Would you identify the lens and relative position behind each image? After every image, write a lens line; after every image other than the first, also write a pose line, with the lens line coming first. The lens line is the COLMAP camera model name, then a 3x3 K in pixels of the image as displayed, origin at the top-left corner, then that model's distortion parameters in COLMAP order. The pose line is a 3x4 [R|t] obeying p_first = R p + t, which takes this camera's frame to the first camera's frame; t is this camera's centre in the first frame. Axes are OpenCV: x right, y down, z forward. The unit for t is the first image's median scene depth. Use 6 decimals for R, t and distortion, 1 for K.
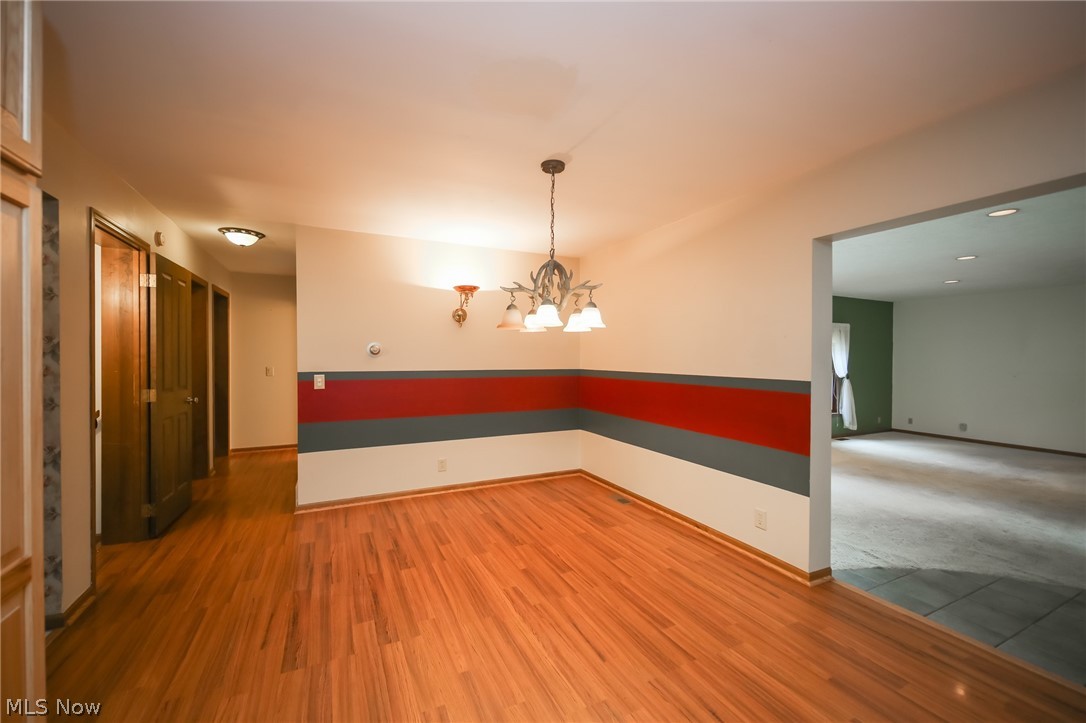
lens RADIAL K [[423.5, 0, 522.7], [0, 423.5, 358.9], [0, 0, 1]] dist [-0.000169, -0.000047]
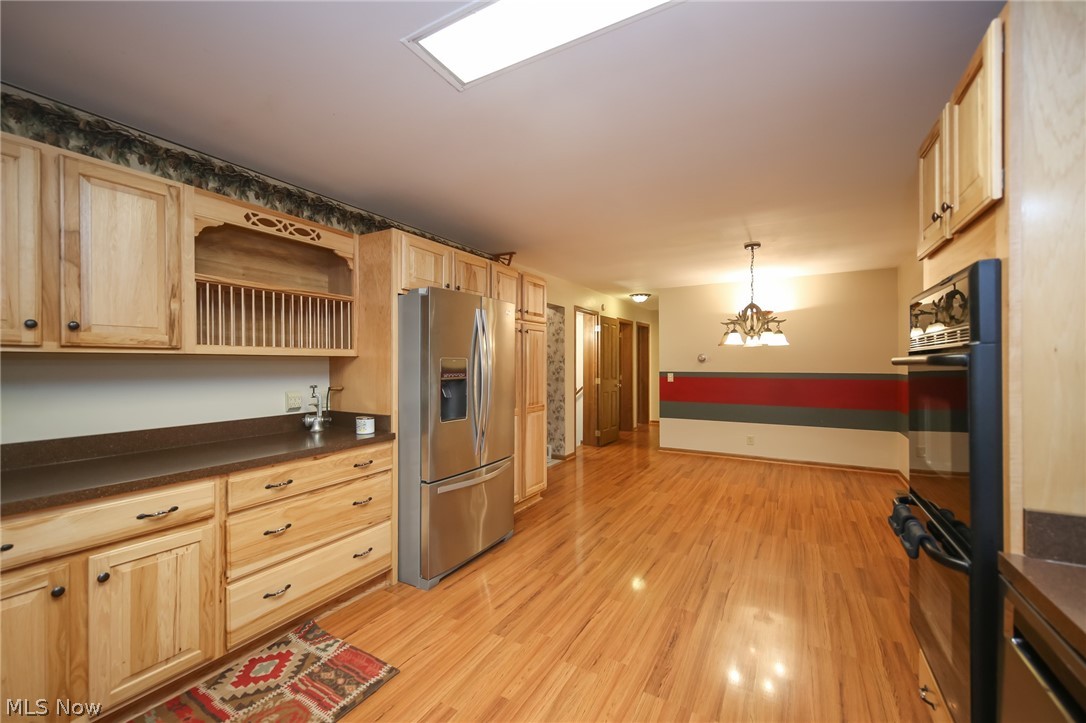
lens RADIAL K [[427.1, 0, 549.7], [0, 427.1, 362.0], [0, 0, 1]] dist [-0.000020, 0.000008]
pose [[0.579505, -0.005654, -0.814949, 0.945857], [-0.002126, 0.999962, -0.008450, 0.009834], [0.814966, 0.006629, 0.579471, -0.590726]]
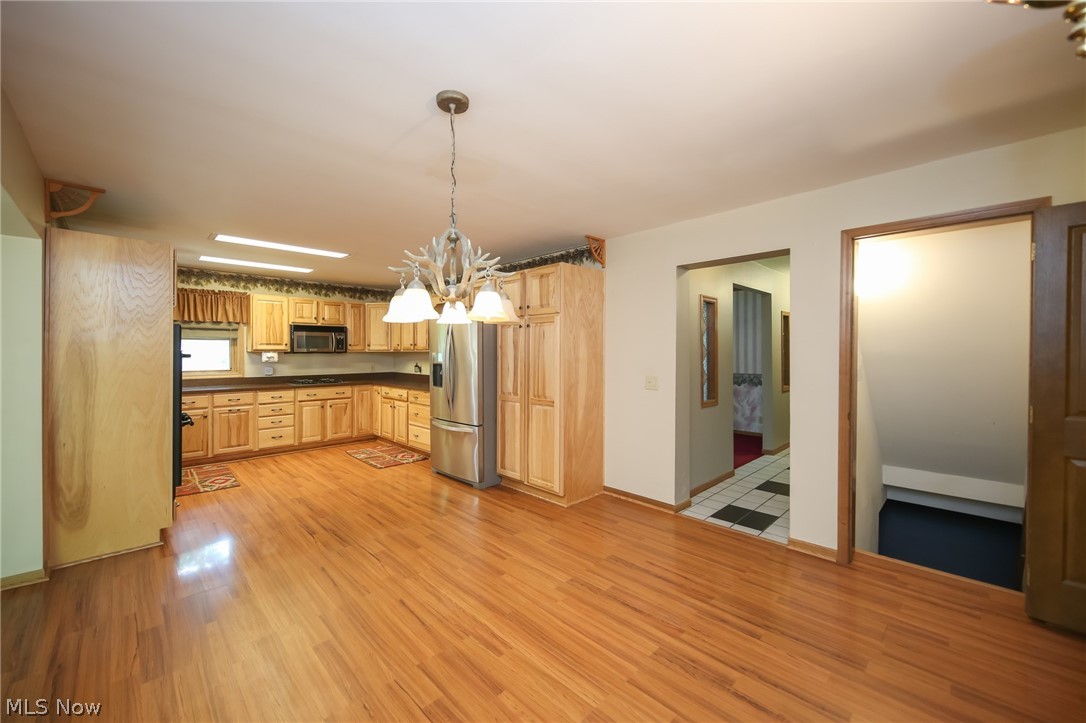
lens RADIAL K [[423.5, 0, 522.7], [0, 423.5, 358.9], [0, 0, 1]] dist [-0.000169, -0.000047]
pose [[-0.947615, 0.000450, -0.319416, 0.185483], [-0.006994, 0.999730, 0.022158, -0.022133], [0.319339, 0.023231, -0.947356, 1.697846]]
